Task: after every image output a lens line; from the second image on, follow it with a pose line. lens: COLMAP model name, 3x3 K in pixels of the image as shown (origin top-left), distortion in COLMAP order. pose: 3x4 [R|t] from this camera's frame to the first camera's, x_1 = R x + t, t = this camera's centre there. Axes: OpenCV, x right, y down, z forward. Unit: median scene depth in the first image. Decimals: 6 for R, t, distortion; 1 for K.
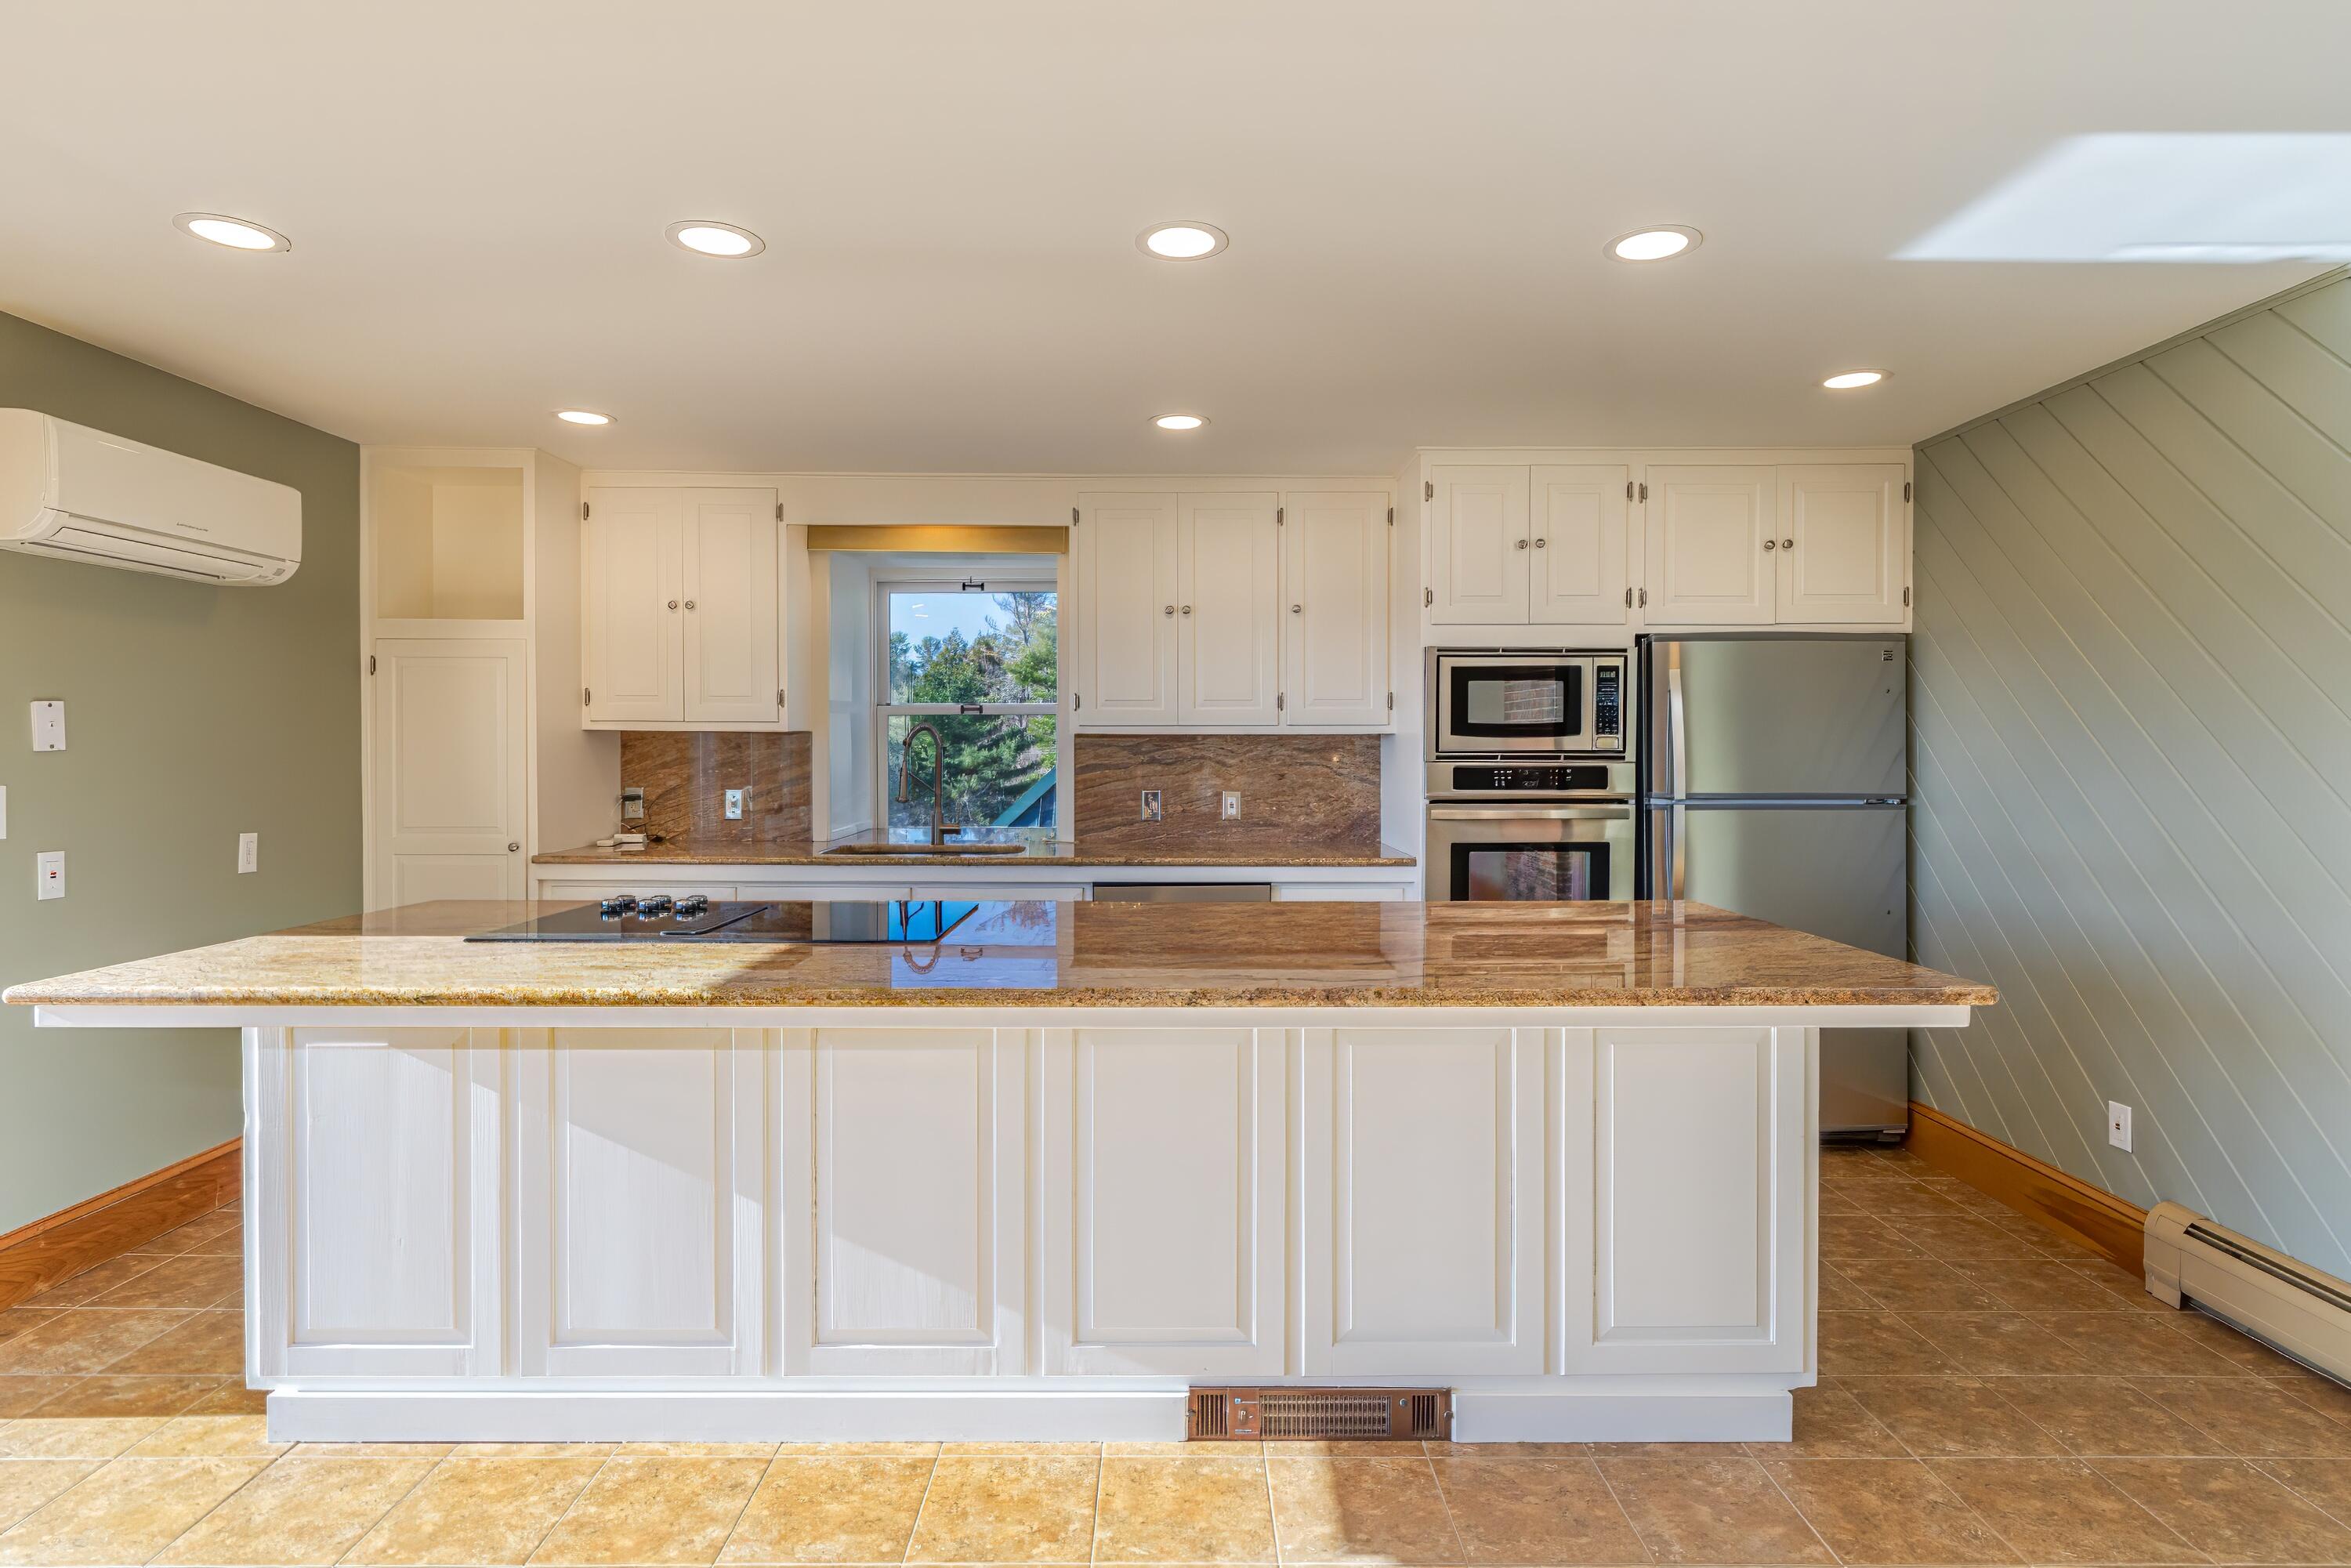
lens RADIAL K [[1287.7, 0, 1177.3], [0, 1287.7, 776.6], [0, 0, 1]] dist [0.000341, -0.000092]
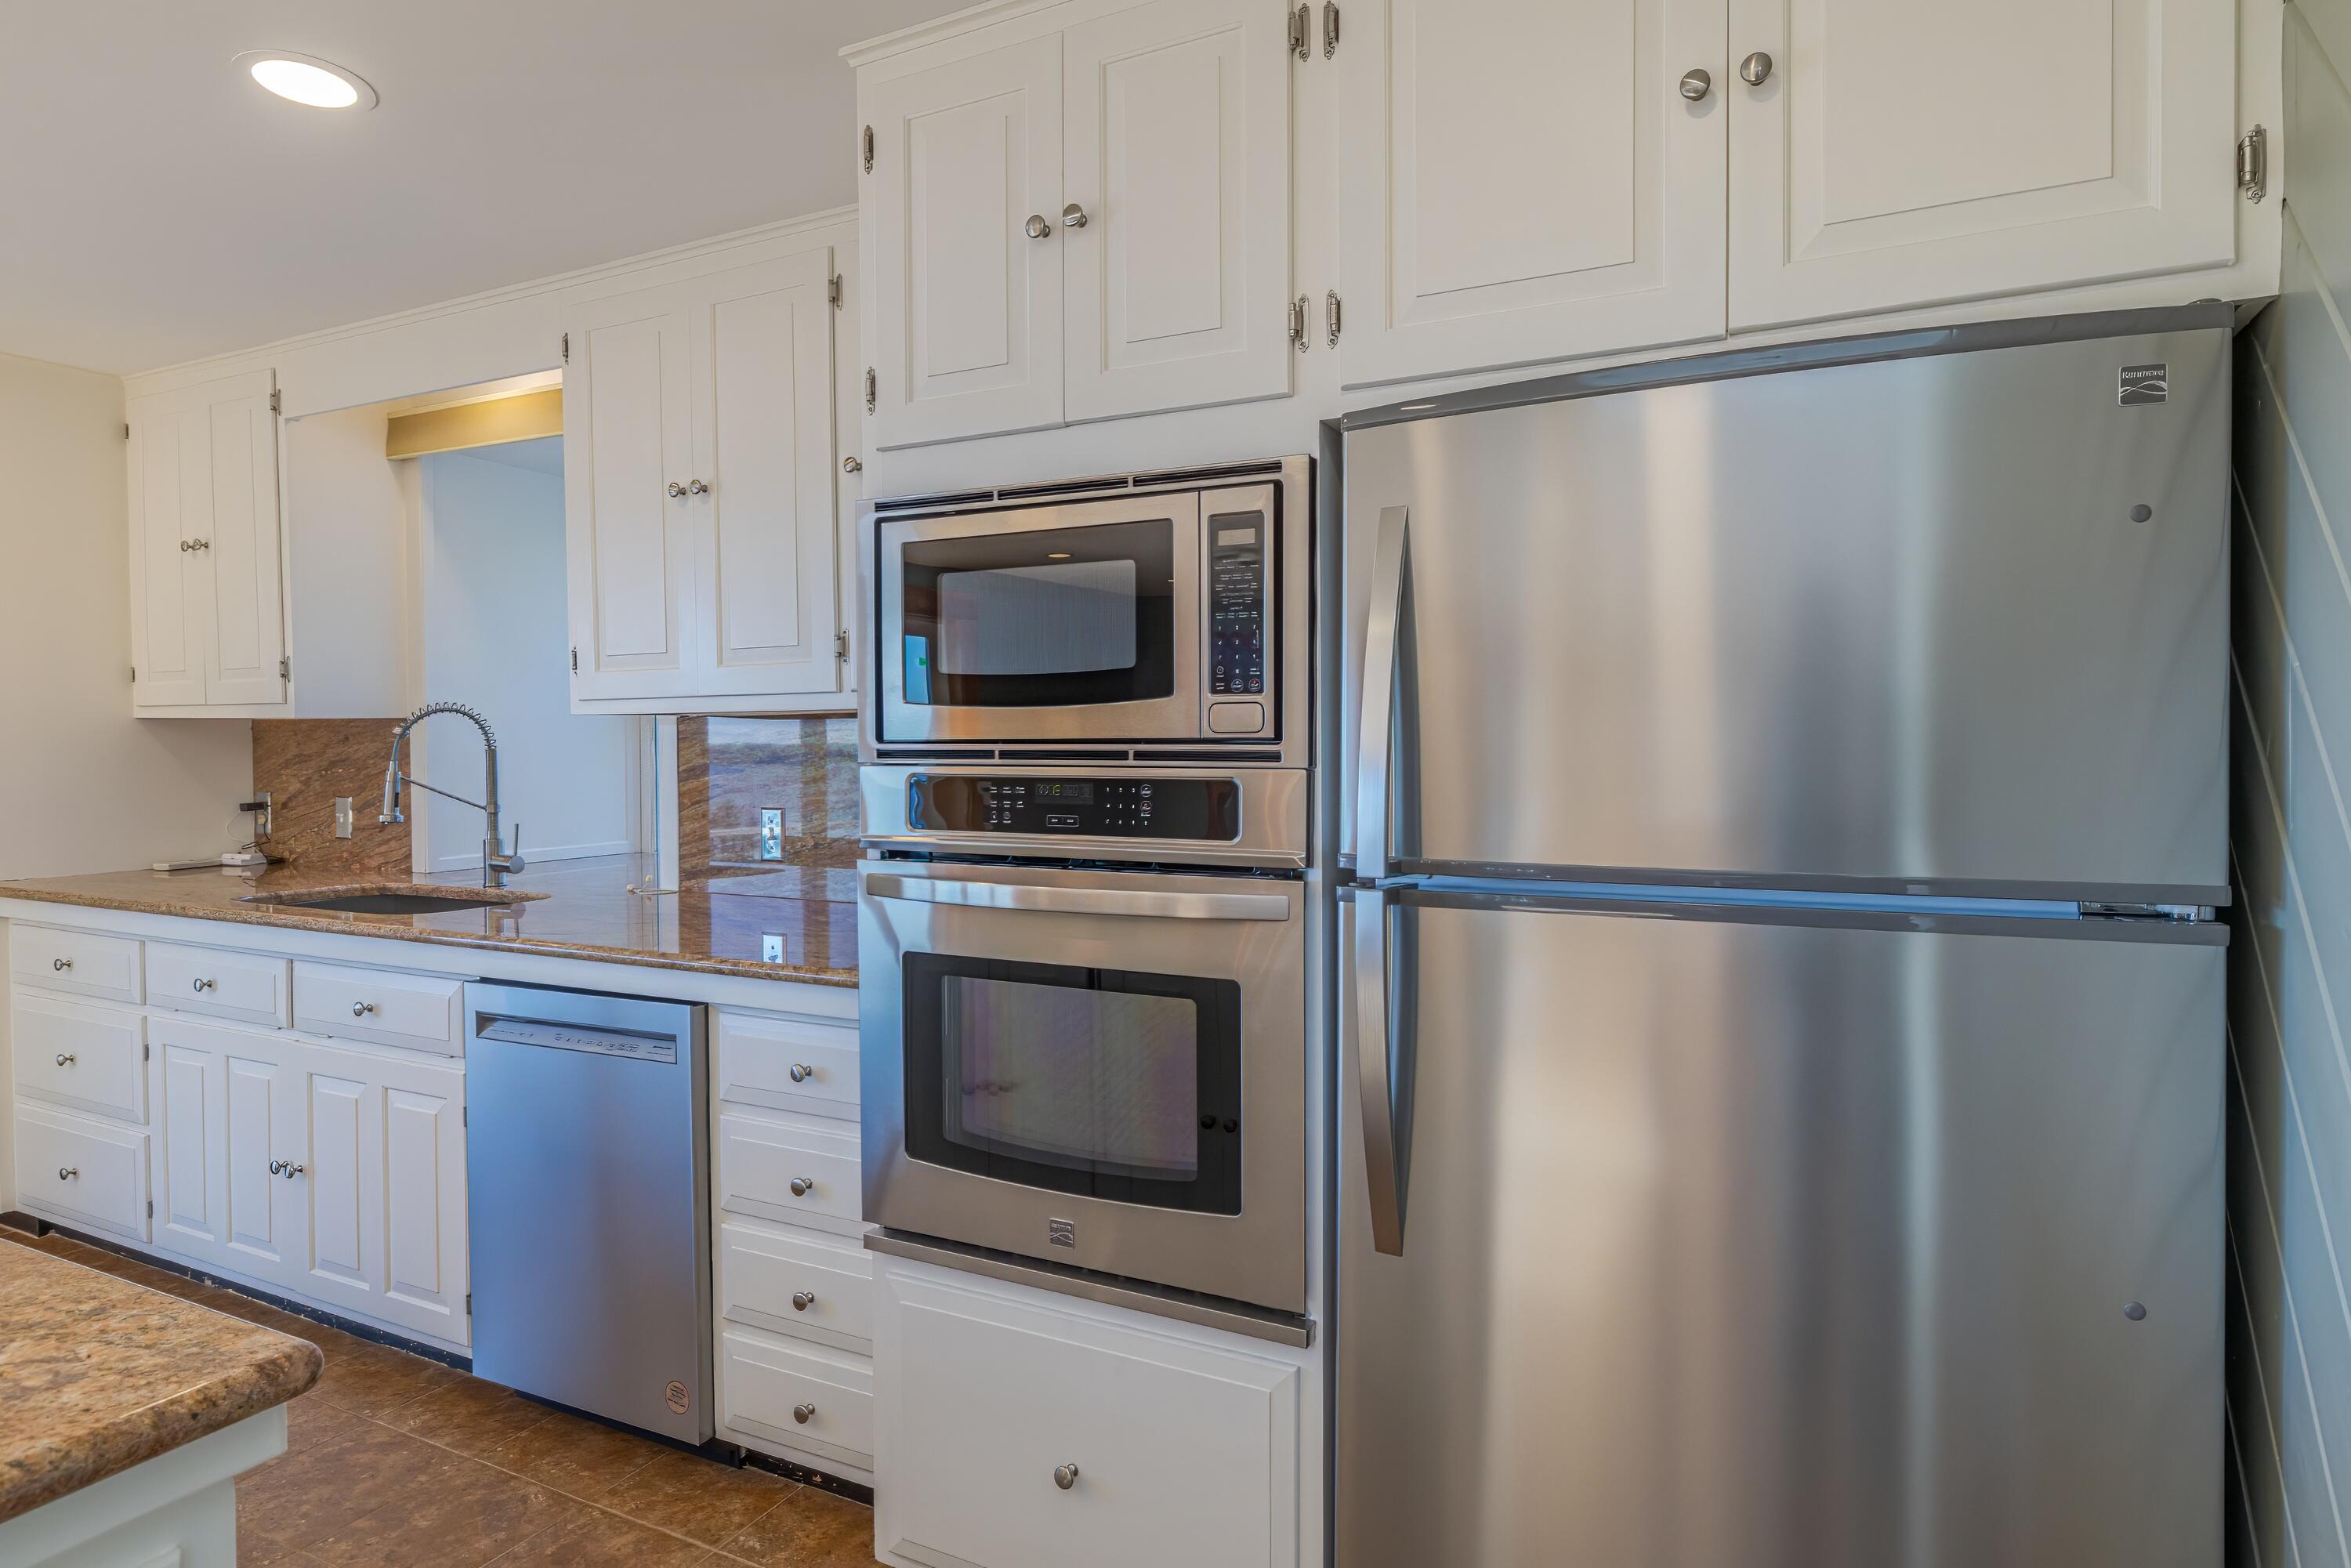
lens RADIAL K [[1337.2, 0, 1172.8], [0, 1337.2, 777.6], [0, 0, 1]] dist [-0.002199, 0.000046]
pose [[0.879511, 0.008694, -0.475800, 0.503541], [-0.006019, 0.999956, 0.007146, -0.011032], [0.475841, -0.003421, 0.879525, 0.645923]]
